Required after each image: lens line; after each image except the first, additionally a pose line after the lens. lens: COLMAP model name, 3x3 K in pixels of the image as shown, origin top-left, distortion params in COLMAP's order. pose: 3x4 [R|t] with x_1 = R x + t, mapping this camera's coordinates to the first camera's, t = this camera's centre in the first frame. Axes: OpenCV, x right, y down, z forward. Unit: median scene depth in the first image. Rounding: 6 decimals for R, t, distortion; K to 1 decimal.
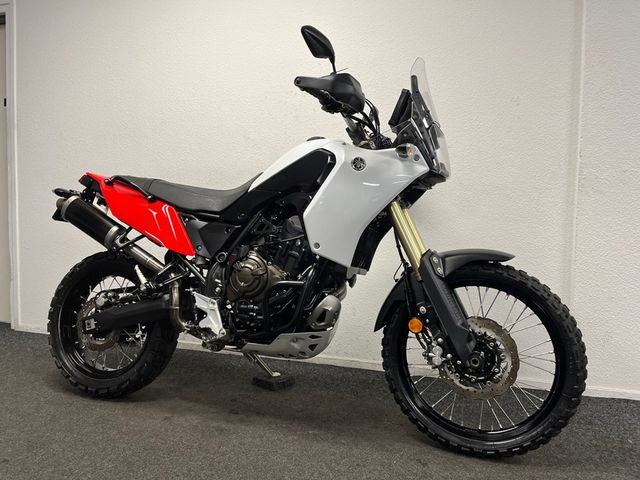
lens RADIAL K [[485.2, 0, 316.3], [0, 485.2, 242.4], [0, 0, 1]] dist [0.055386, -0.049496]
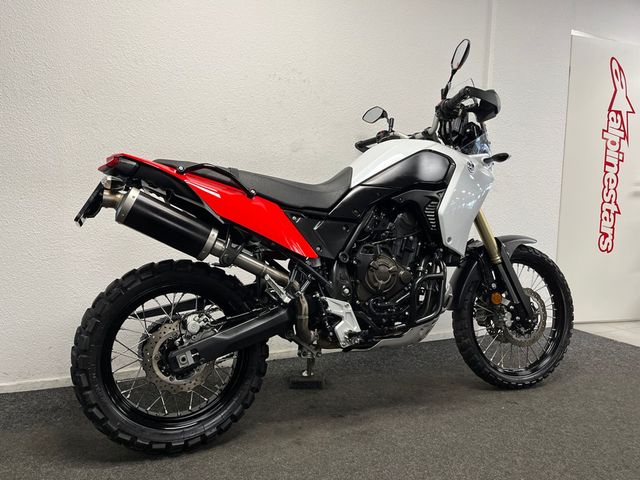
lens RADIAL K [[485.2, 0, 315.3], [0, 485.2, 245.4], [0, 0, 1]] dist [0.055386, -0.049496]
pose [[0.748386, -0.063216, 0.660244, -0.911491], [0.032480, 0.997746, 0.058715, -0.052412], [-0.662468, -0.022496, 0.748752, 0.348708]]
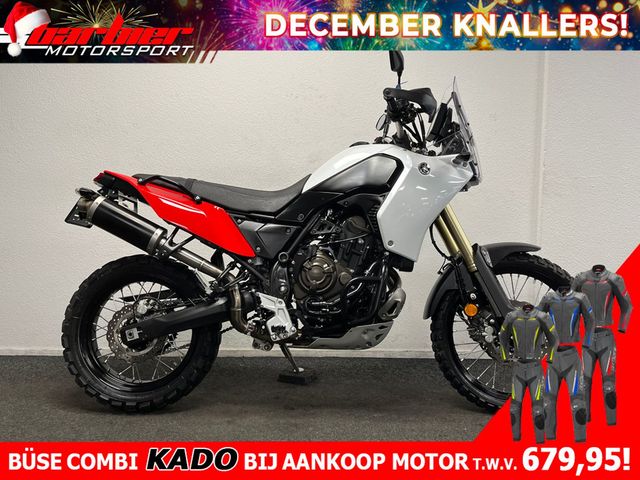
lens RADIAL K [[485.2, 0, 317.6], [0, 485.2, 245.9], [0, 0, 1]] dist [0.055386, -0.049496]
pose [[0.951104, -0.027479, 0.307646, -0.465447], [0.024797, 0.999613, 0.012627, -0.004586], [-0.307874, -0.004381, 0.951417, 0.010632]]
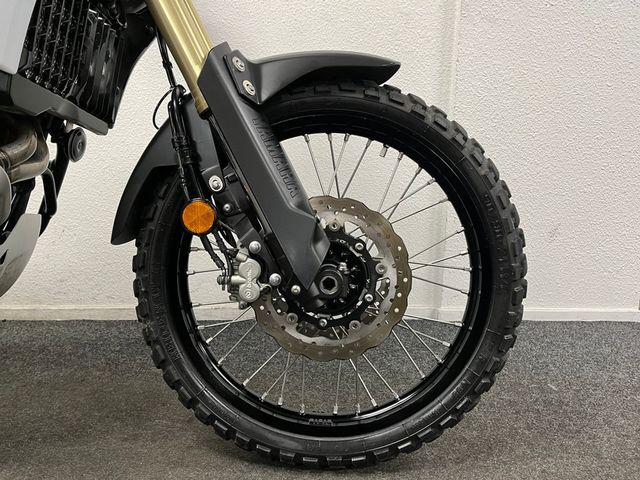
lens RADIAL K [[485.2, 0, 322.3], [0, 485.2, 238.4], [0, 0, 1]] dist [0.055386, -0.049496]
pose [[0.936773, -0.056686, 0.345316, 0.147207], [0.017696, 0.993204, 0.115037, 0.133674], [-0.349490, -0.101653, 0.931409, 0.522947]]
